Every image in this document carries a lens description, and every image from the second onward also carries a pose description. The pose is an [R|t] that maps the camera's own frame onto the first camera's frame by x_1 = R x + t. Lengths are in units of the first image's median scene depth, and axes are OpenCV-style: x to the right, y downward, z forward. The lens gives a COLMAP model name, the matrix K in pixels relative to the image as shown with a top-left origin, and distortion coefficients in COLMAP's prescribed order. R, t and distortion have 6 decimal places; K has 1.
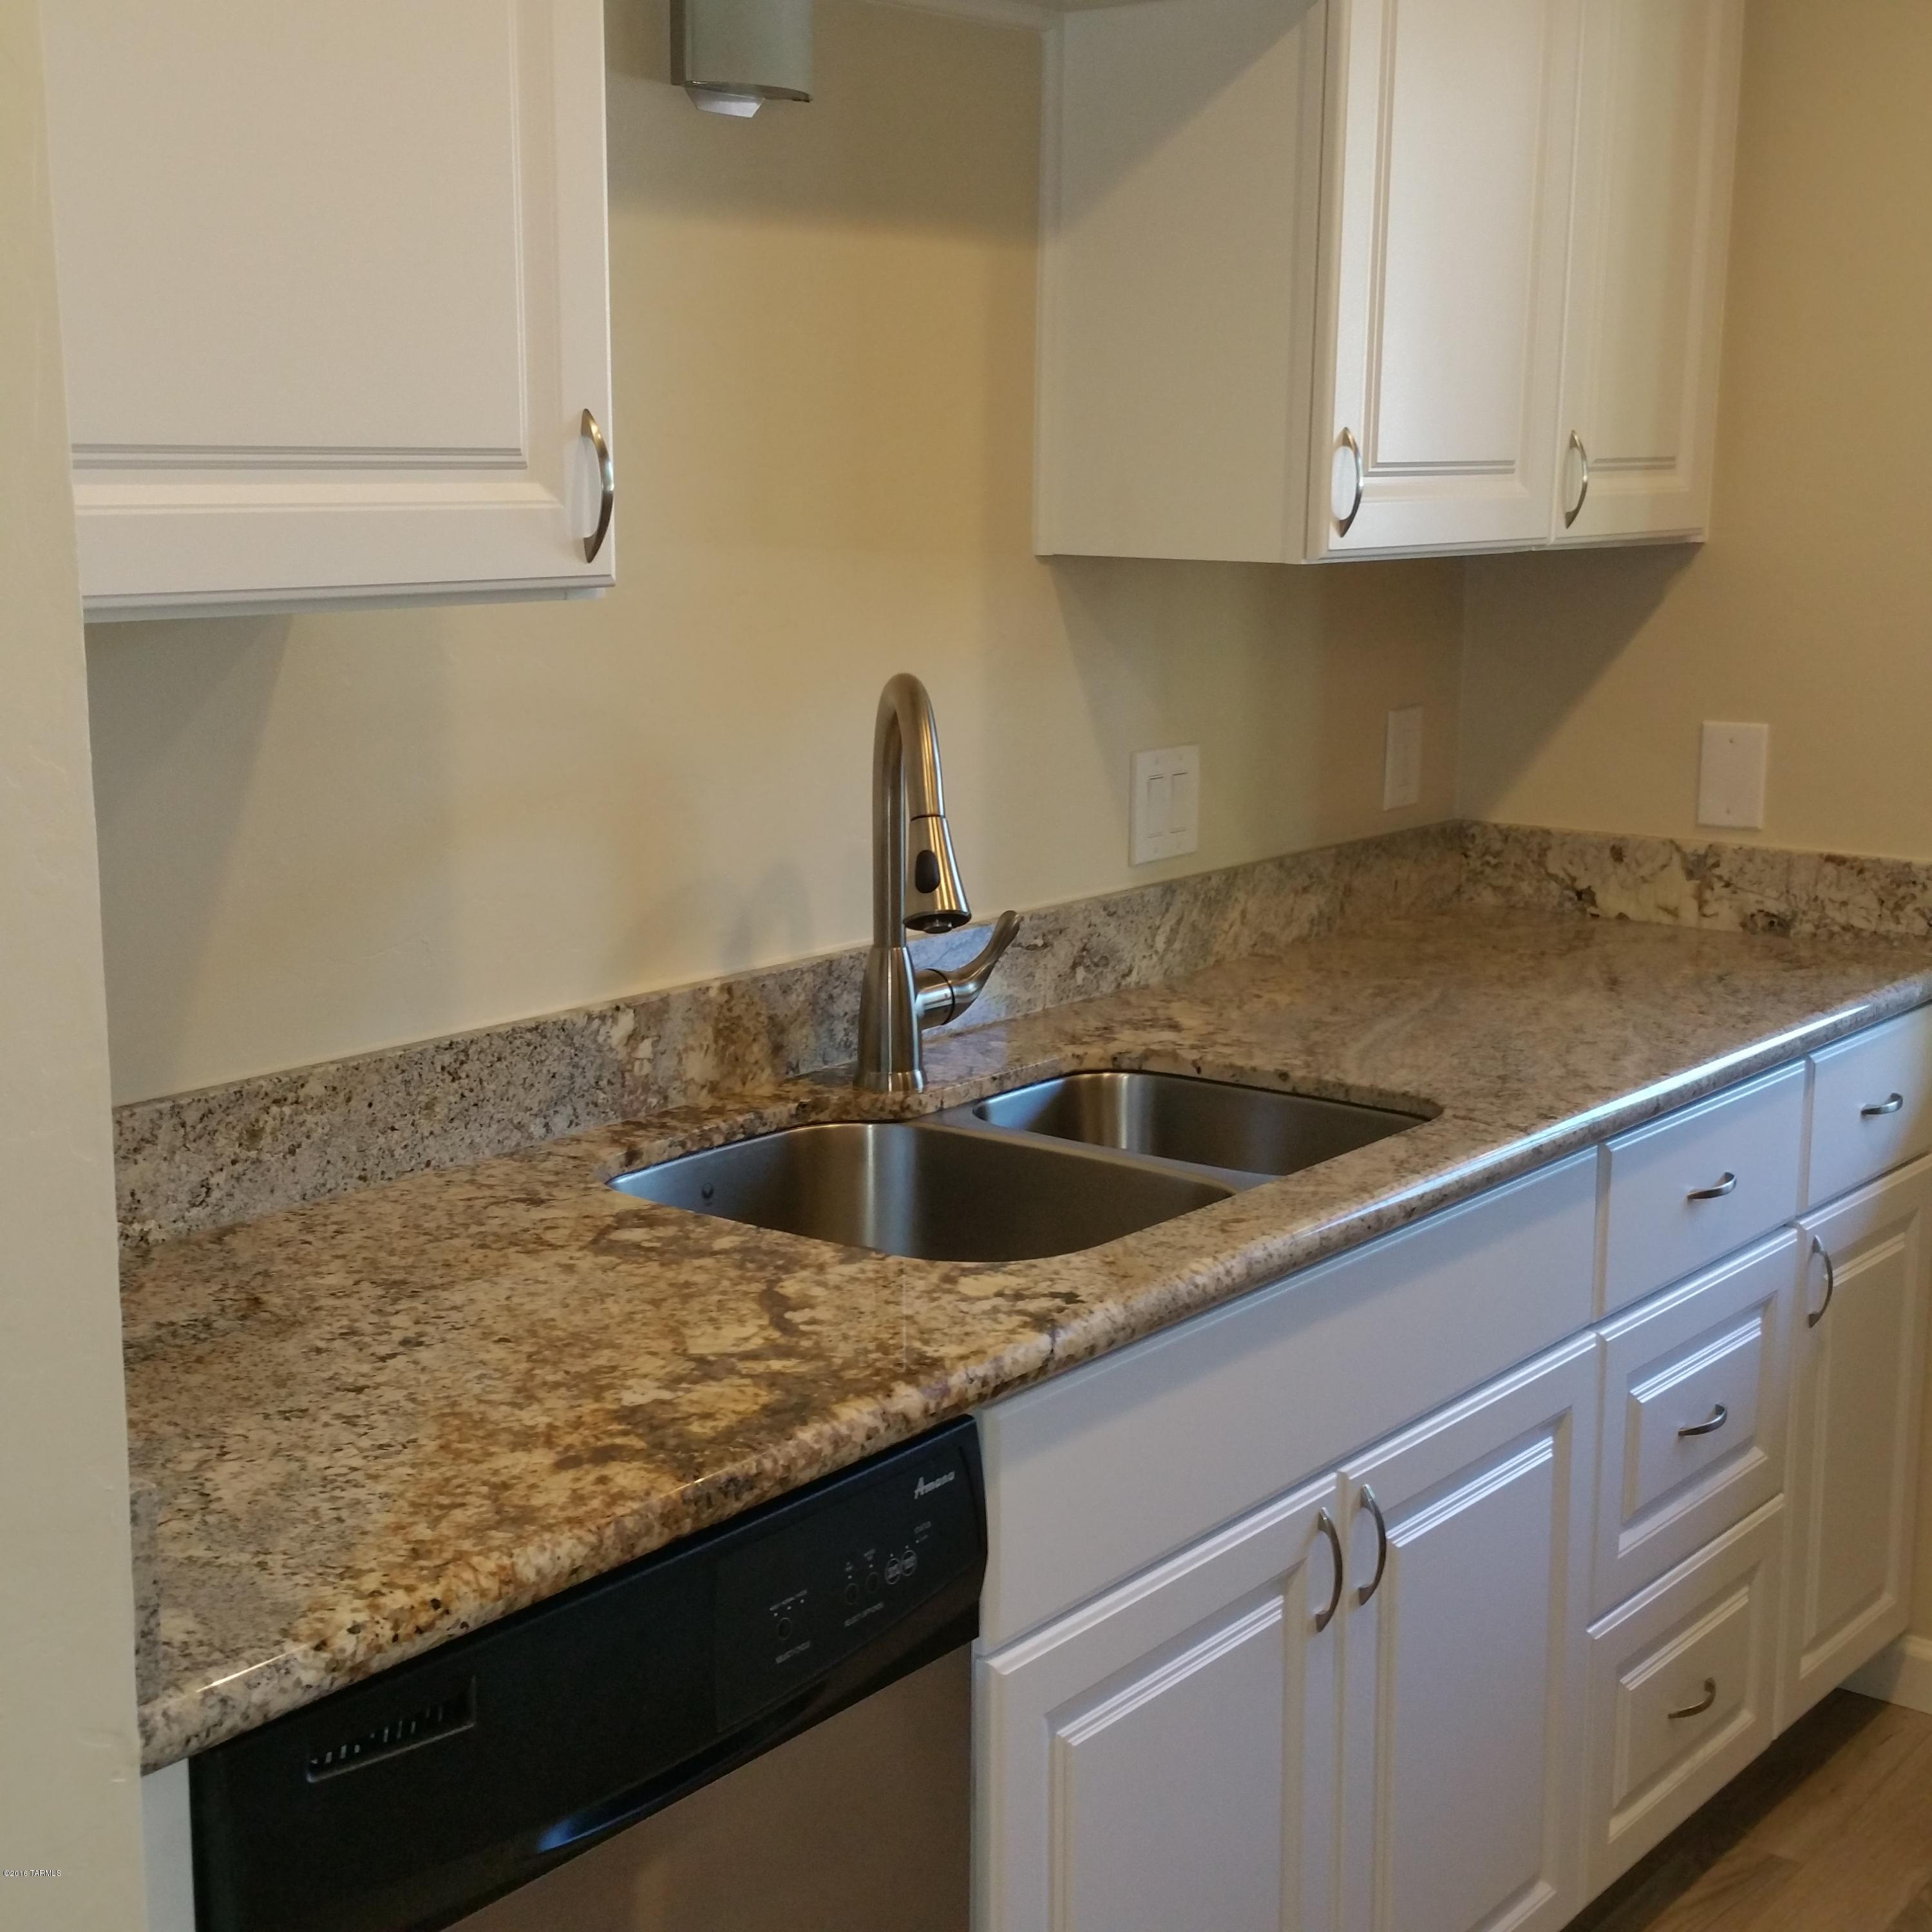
lens RADIAL K [[2829.4, 0, 957.3], [0, 2829.4, 971.9], [0, 0, 1]] dist [0.103758, 0.000000]
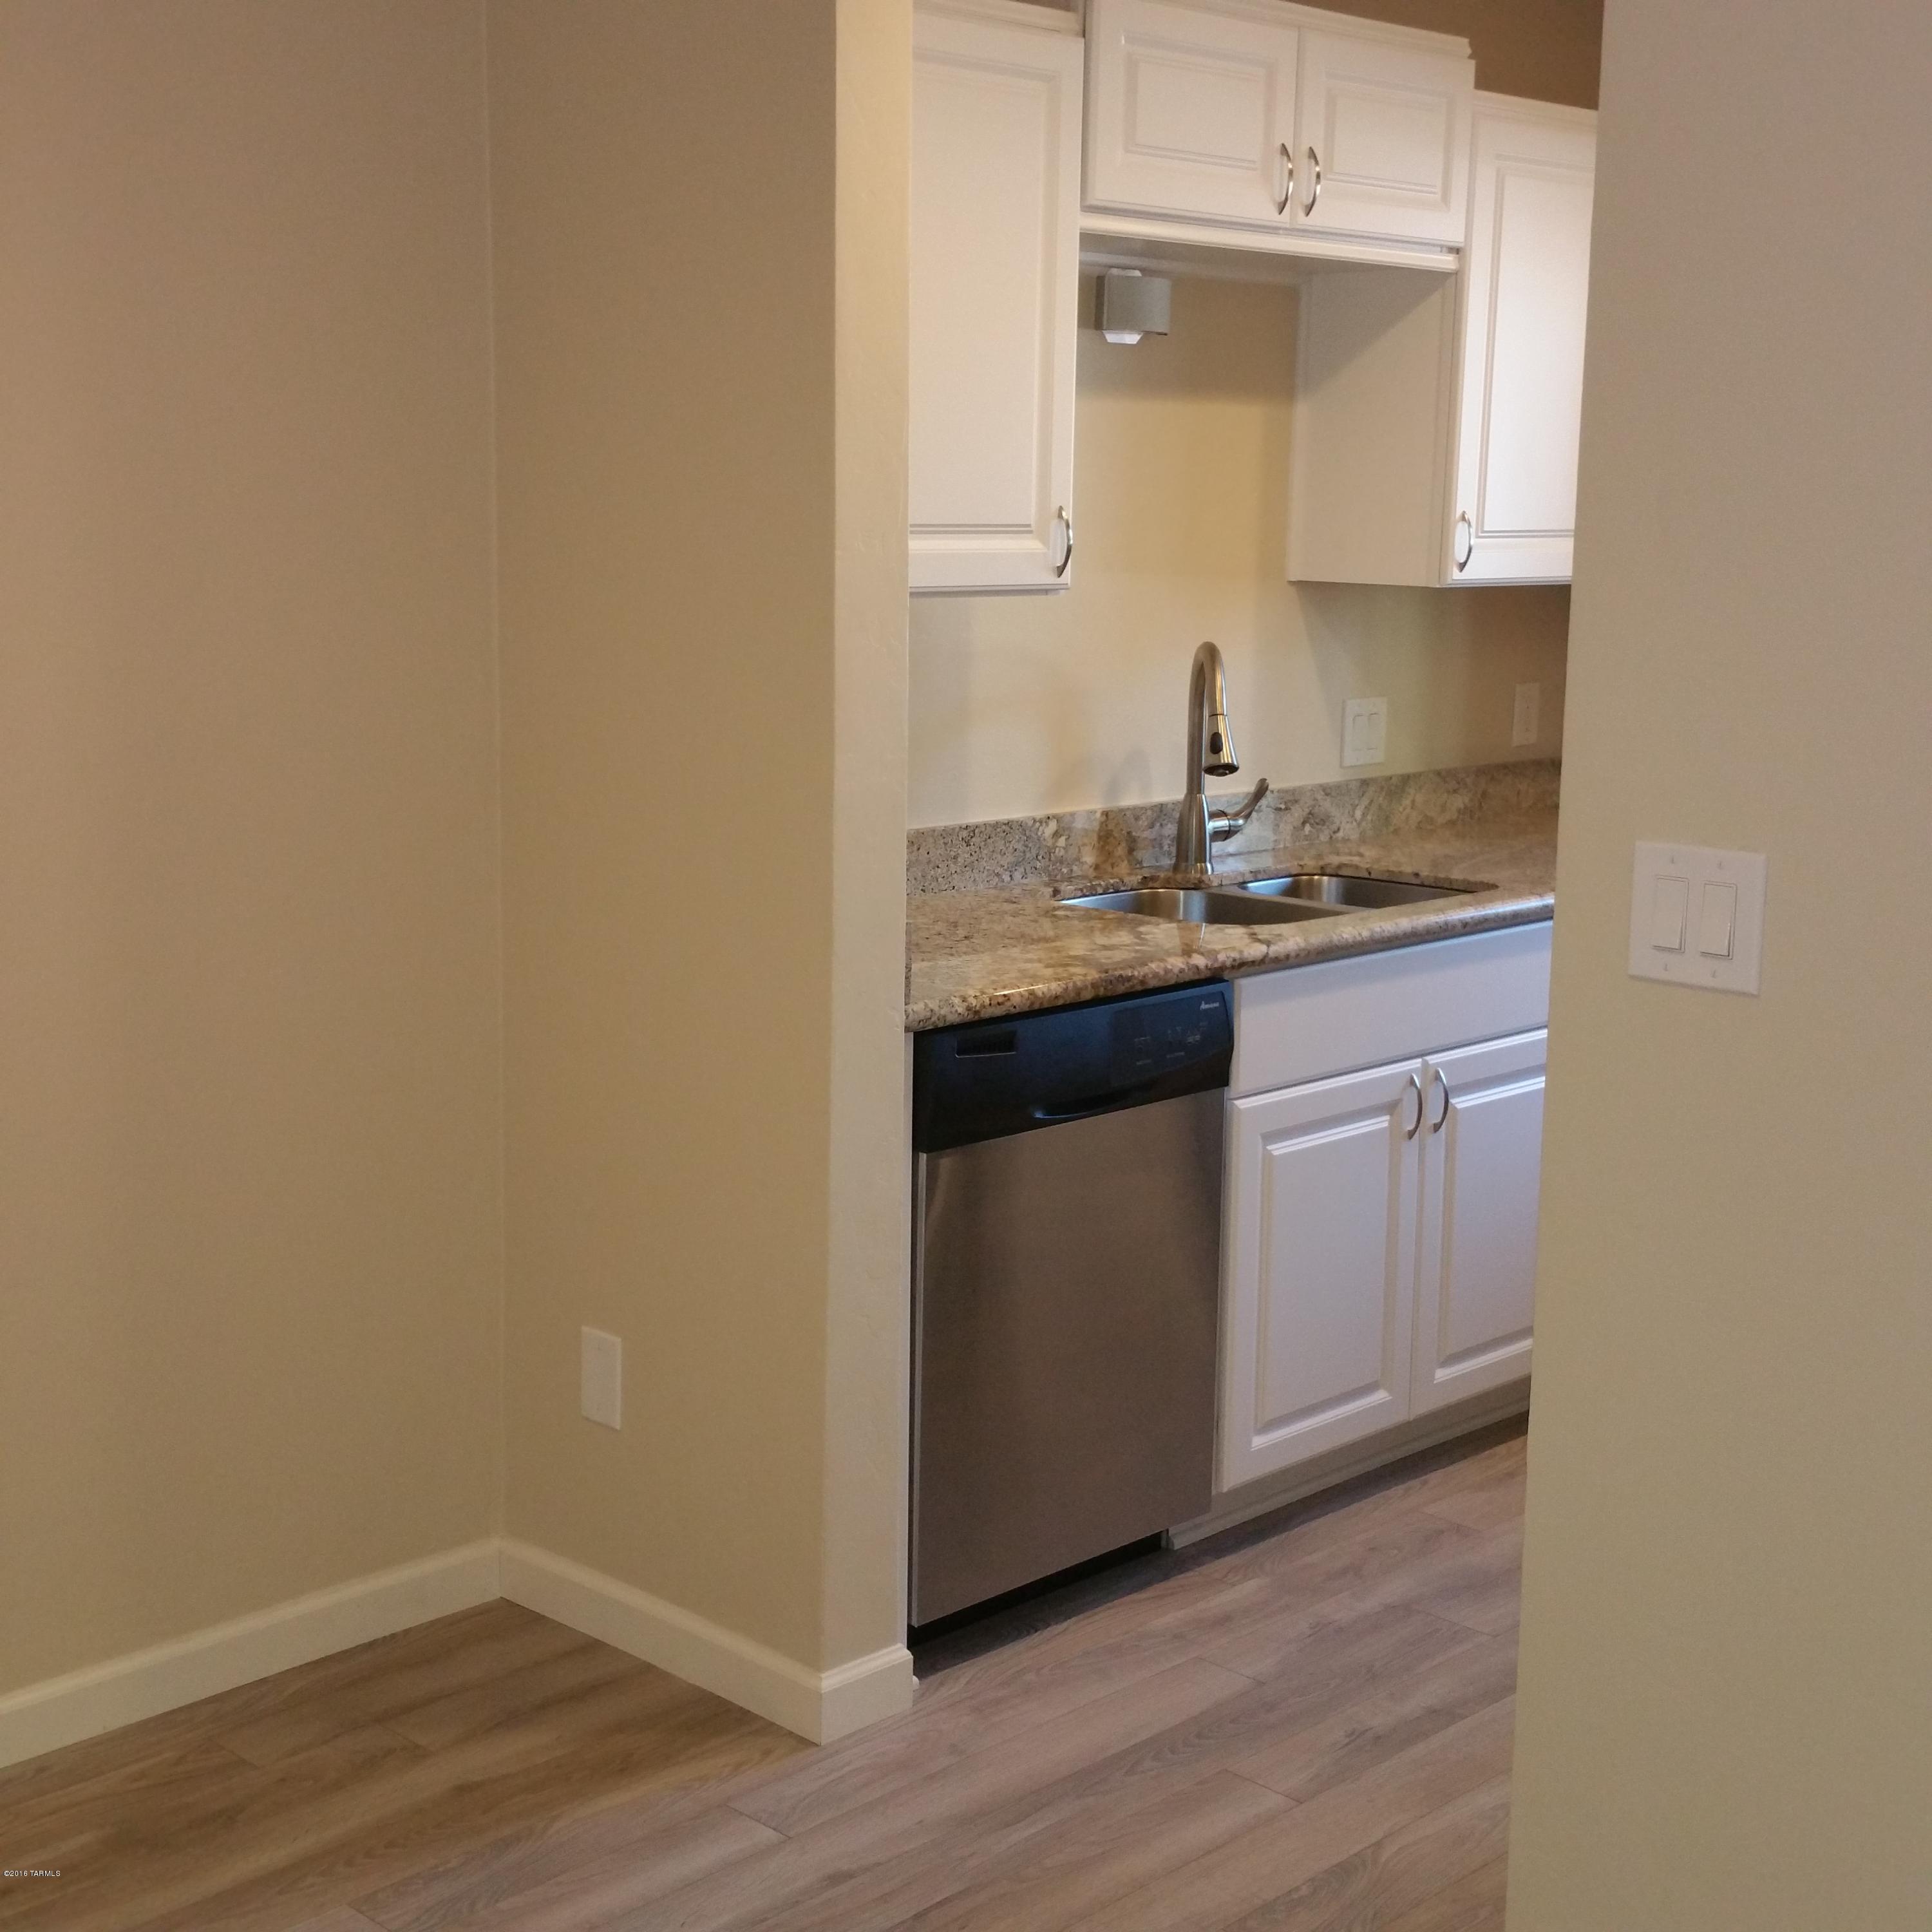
lens RADIAL K [[2829.4, 0, 970.1], [0, 2829.4, 951.2], [0, 0, 1]] dist [0.103758, 0.000000]
pose [[0.994390, 0.029298, -0.101633, 0.020920], [-0.031353, 0.999334, -0.018673, 0.136970], [0.101019, 0.021755, 0.994647, -0.858969]]
